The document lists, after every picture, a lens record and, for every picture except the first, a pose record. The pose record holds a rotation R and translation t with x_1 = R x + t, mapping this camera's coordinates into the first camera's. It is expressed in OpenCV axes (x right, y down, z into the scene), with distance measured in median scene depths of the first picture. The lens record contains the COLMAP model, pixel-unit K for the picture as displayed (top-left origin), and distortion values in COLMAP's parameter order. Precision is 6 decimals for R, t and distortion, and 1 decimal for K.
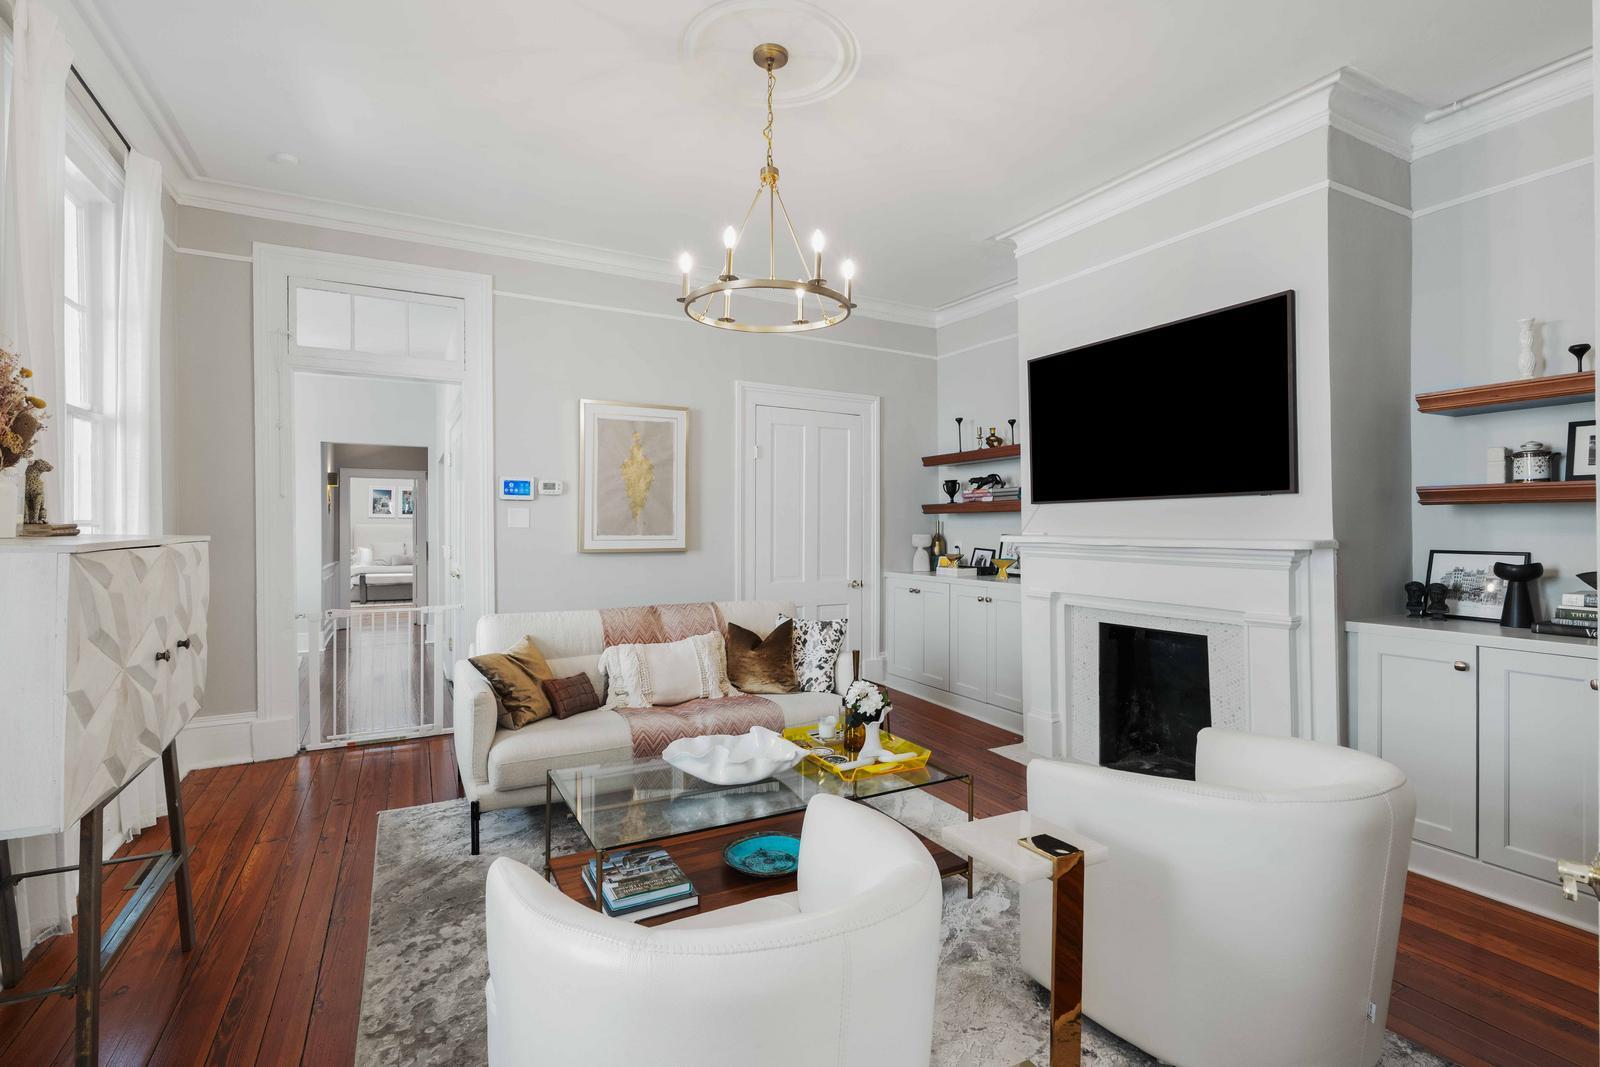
lens RADIAL K [[744.1, 0, 806.0], [0, 744.1, 522.0], [0, 0, 1]] dist [-0.003910, 0.000967]
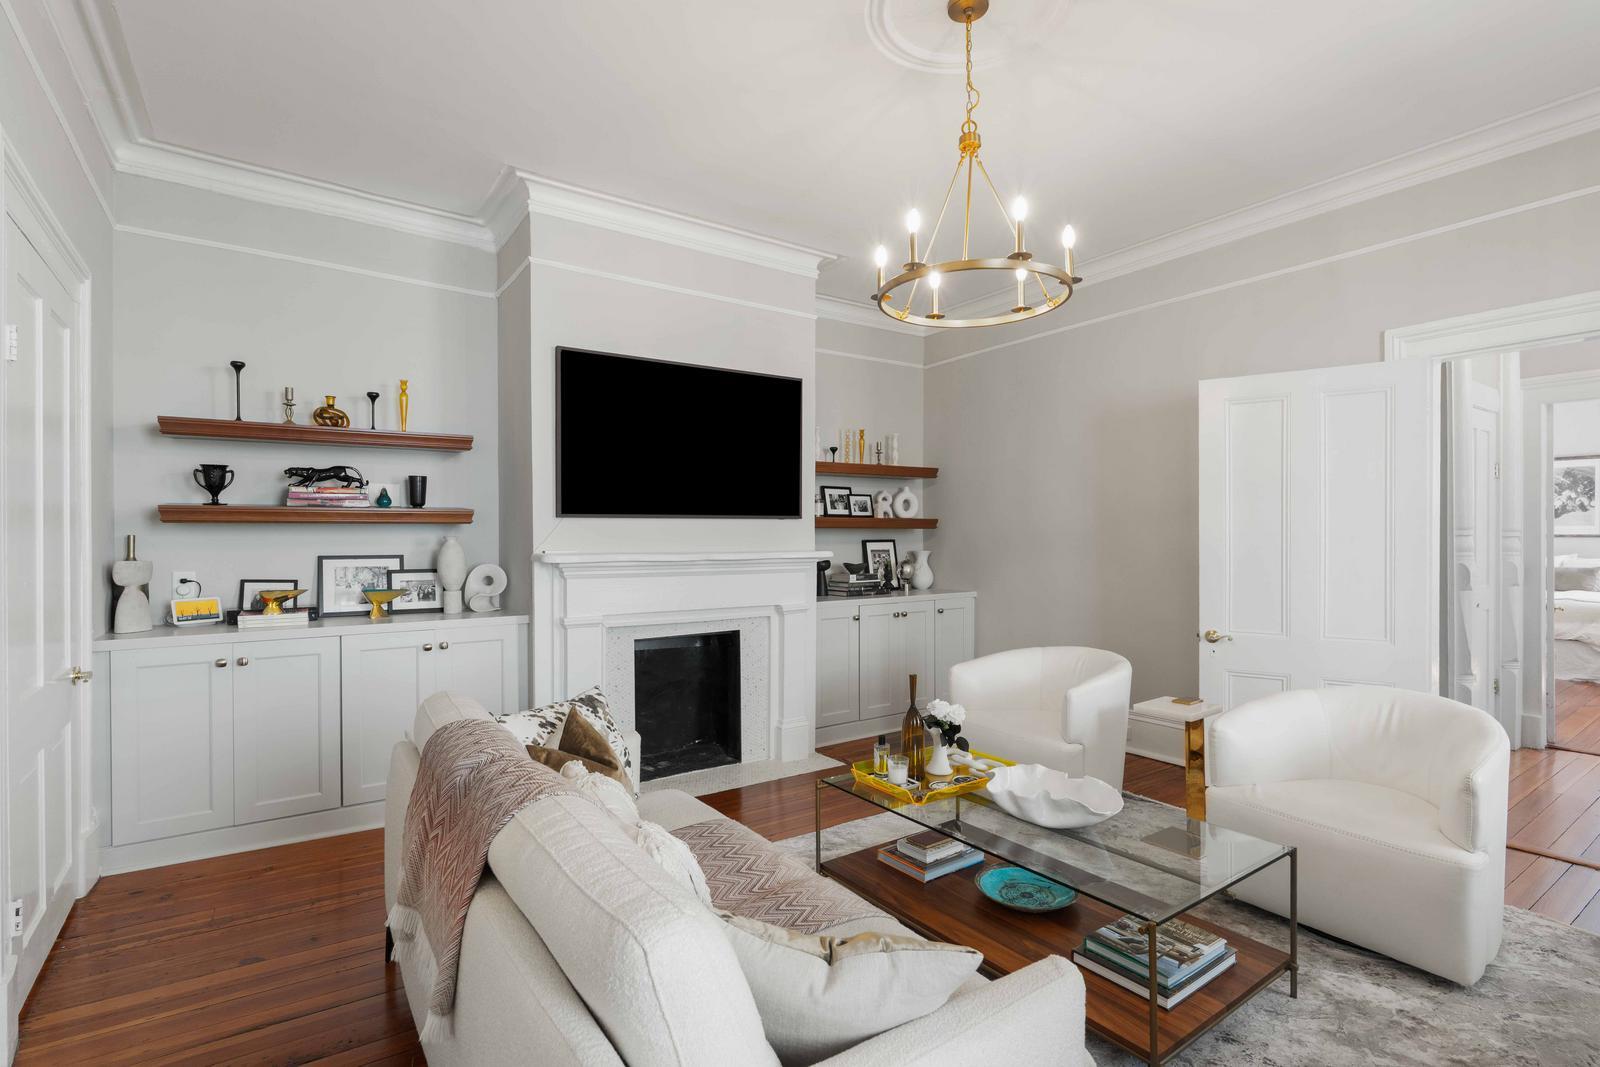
lens RADIAL K [[744.1, 0, 803.8], [0, 744.1, 539.5], [0, 0, 1]] dist [-0.003910, 0.000967]
pose [[-0.104868, 0.001404, 0.994485, -0.456829], [0.001459, 0.999998, -0.001258, 0.002596], [-0.994485, 0.001319, -0.104870, 0.655950]]
